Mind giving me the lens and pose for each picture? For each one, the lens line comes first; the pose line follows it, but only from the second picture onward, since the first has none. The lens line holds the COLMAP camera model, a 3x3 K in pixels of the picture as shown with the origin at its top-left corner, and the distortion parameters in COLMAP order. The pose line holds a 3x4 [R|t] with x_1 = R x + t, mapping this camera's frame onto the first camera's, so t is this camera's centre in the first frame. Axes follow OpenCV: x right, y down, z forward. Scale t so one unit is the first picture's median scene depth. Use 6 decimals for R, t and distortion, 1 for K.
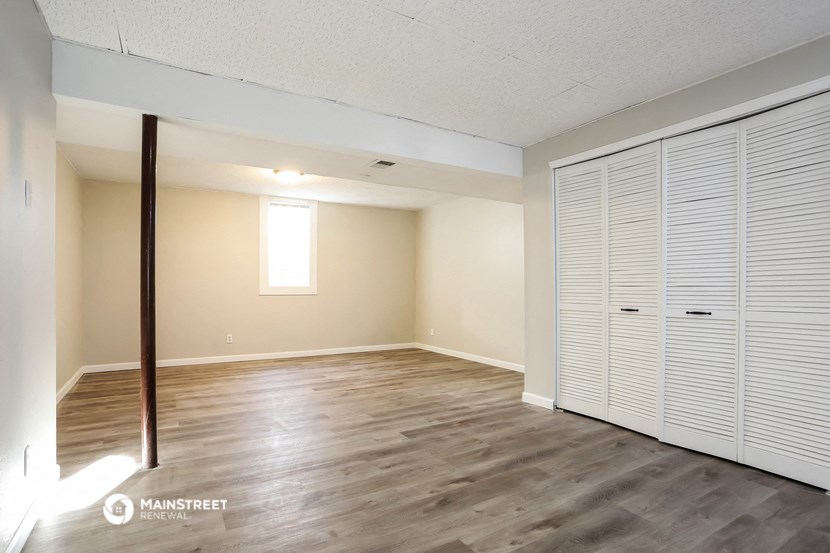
lens RADIAL K [[415.6, 0, 417.9], [0, 415.6, 288.7], [0, 0, 1]] dist [-0.003028, -0.000252]
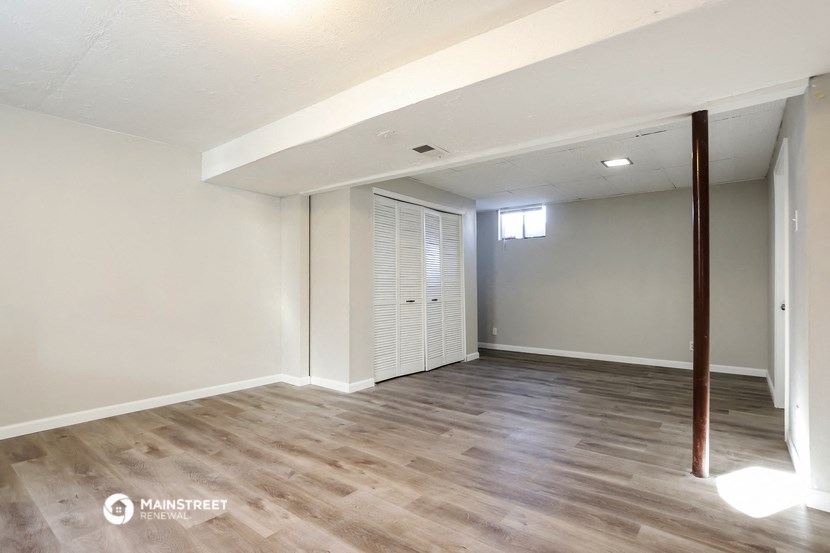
lens RADIAL K [[415.6, 0, 417.9], [0, 415.6, 288.7], [0, 0, 1]] dist [-0.003028, -0.000252]
pose [[-0.351447, 0.003455, 0.936202, -0.927863], [0.004044, 0.999989, -0.002172, 0.004362], [-0.936199, 0.003022, -0.351457, 1.376484]]
